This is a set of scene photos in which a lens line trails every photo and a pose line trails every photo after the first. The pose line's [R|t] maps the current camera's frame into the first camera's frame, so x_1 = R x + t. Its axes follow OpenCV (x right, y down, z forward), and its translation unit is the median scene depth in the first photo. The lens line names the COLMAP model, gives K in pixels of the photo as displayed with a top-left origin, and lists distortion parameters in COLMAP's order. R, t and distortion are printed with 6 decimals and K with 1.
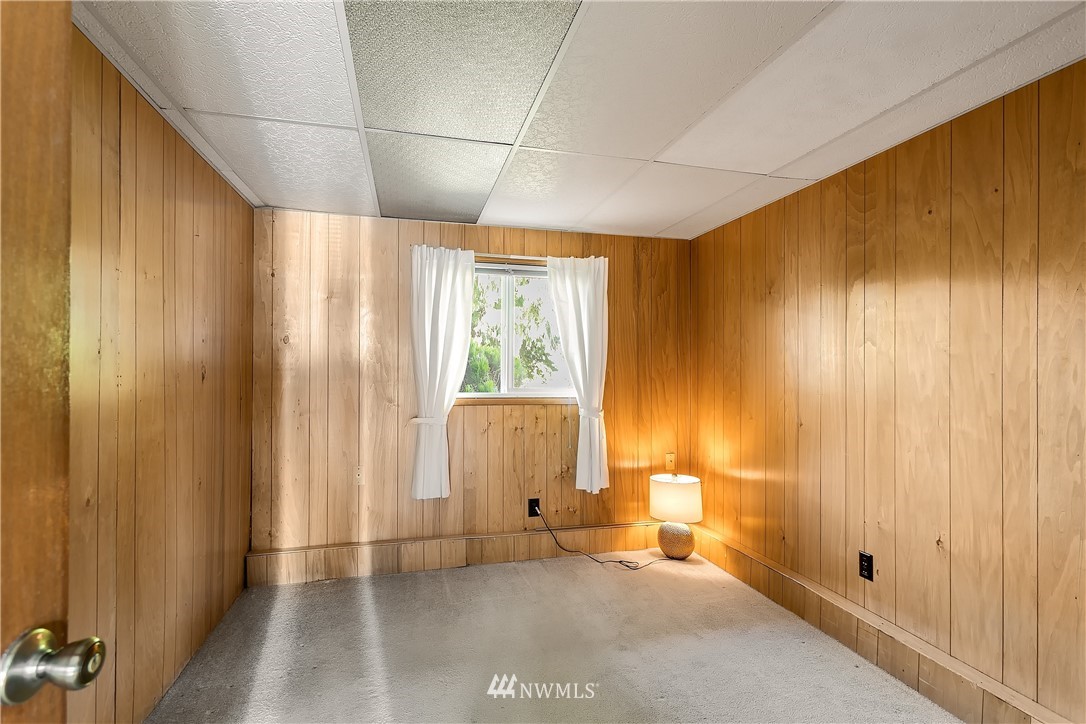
lens RADIAL K [[518.2, 0, 541.1], [0, 518.2, 362.9], [0, 0, 1]] dist [-0.001084, 0.000012]
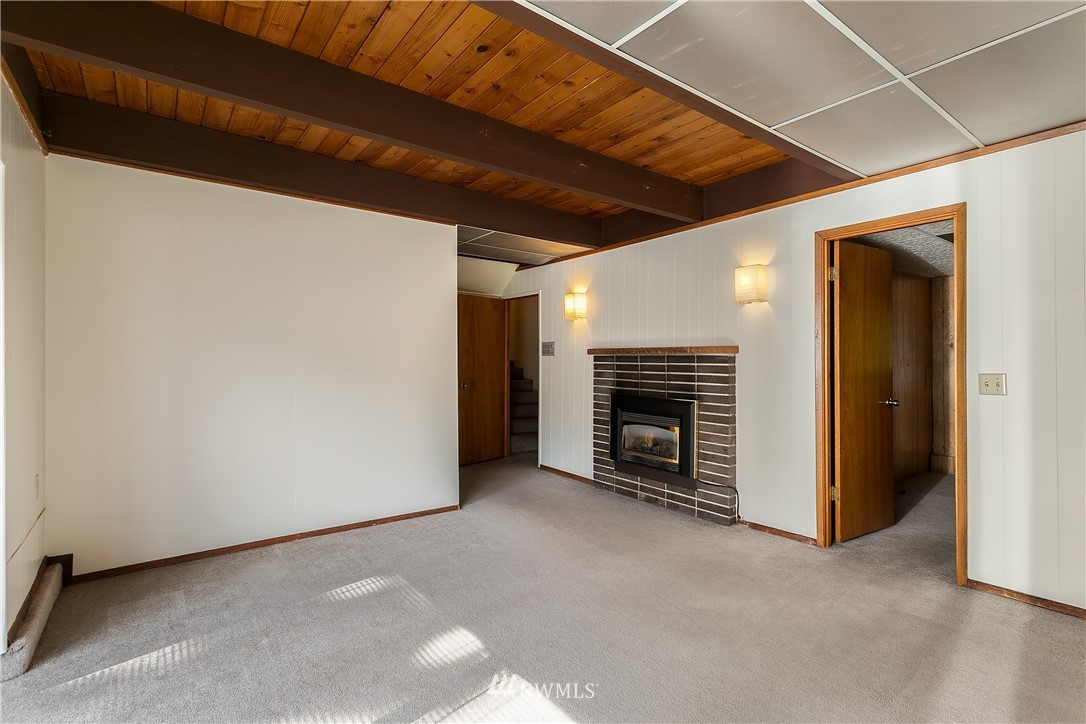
lens RADIAL K [[518.2, 0, 541.2], [0, 518.2, 359.5], [0, 0, 1]] dist [-0.001084, 0.000012]
pose [[0.382372, -0.011179, -0.923941, 0.682764], [0.010579, 0.999914, -0.007720, 0.004280], [0.923948, -0.006822, 0.382458, -1.108649]]
